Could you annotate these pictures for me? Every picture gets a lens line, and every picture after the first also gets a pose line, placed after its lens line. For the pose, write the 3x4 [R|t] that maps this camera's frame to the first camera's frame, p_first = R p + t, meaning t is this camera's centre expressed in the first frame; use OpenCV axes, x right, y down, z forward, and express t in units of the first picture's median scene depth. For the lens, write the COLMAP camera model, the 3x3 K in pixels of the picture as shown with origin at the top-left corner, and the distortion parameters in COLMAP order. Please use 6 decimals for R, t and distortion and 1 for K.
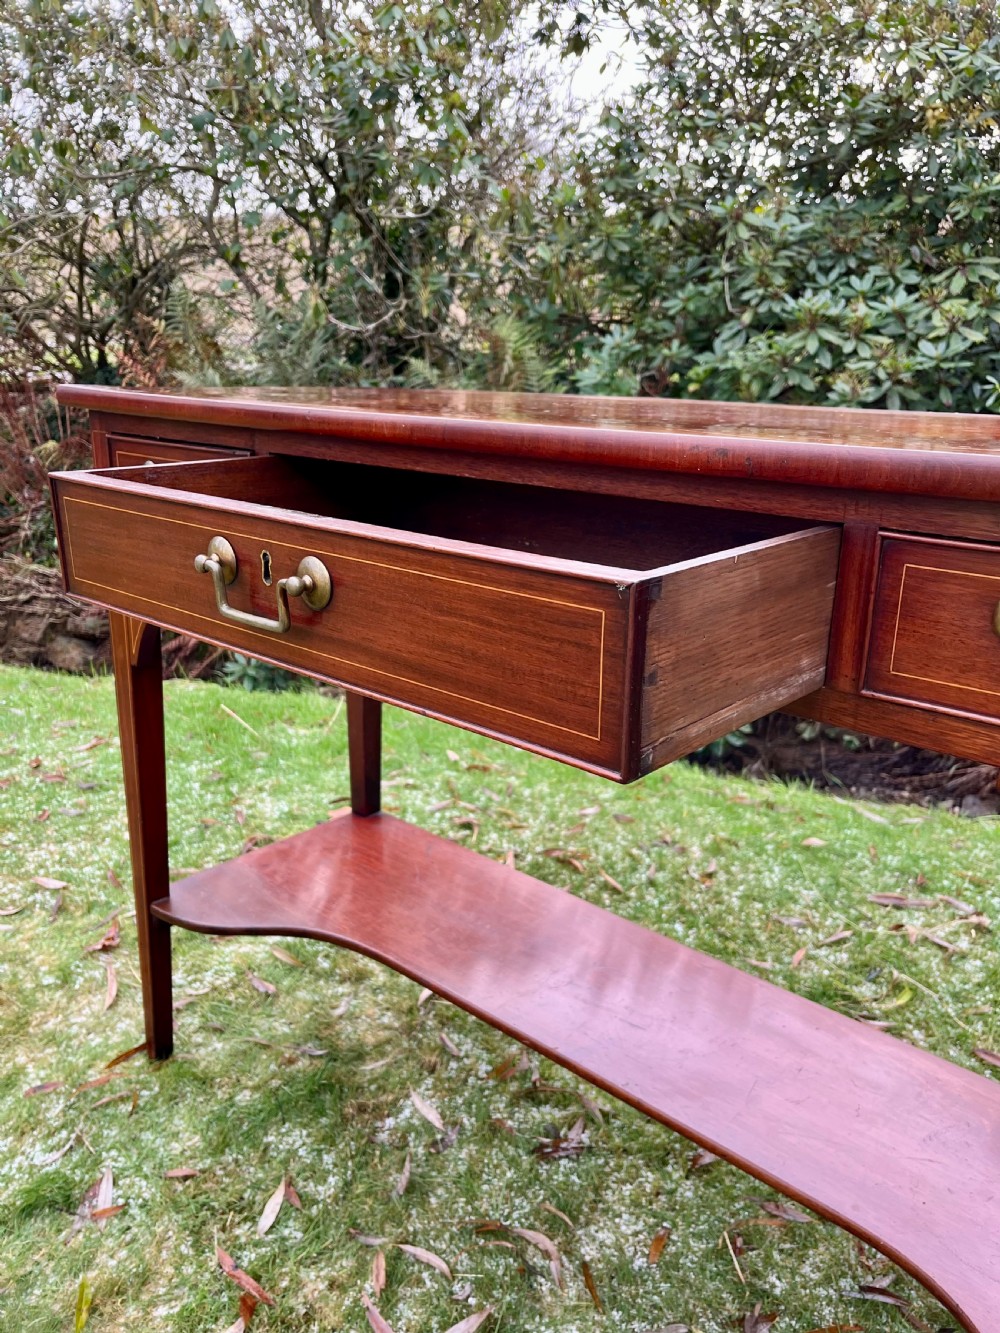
lens RADIAL K [[1019.9, 0, 513.0], [0, 1019.9, 674.9], [0, 0, 1]] dist [0.031618, -0.006732]
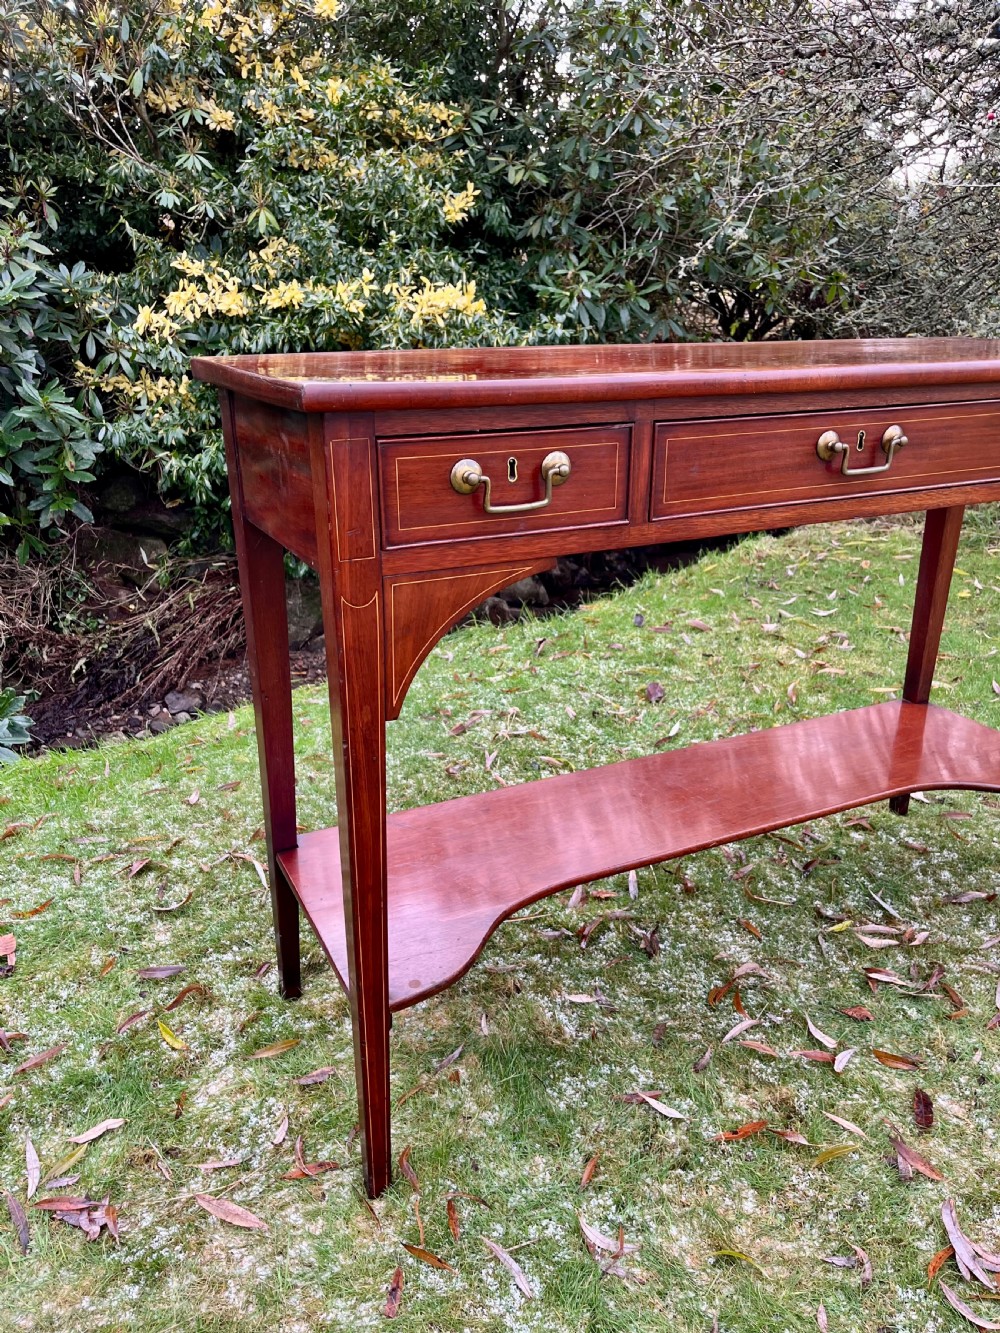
lens RADIAL K [[1010.3, 0, 502.2], [0, 1010.3, 669.5], [0, 0, 1]] dist [0.050500, -0.060197]
pose [[0.379475, -0.343073, 0.859244, -0.527127], [0.279788, 0.927779, 0.246872, -0.115237], [-0.881883, 0.146725, 0.448056, 0.291152]]
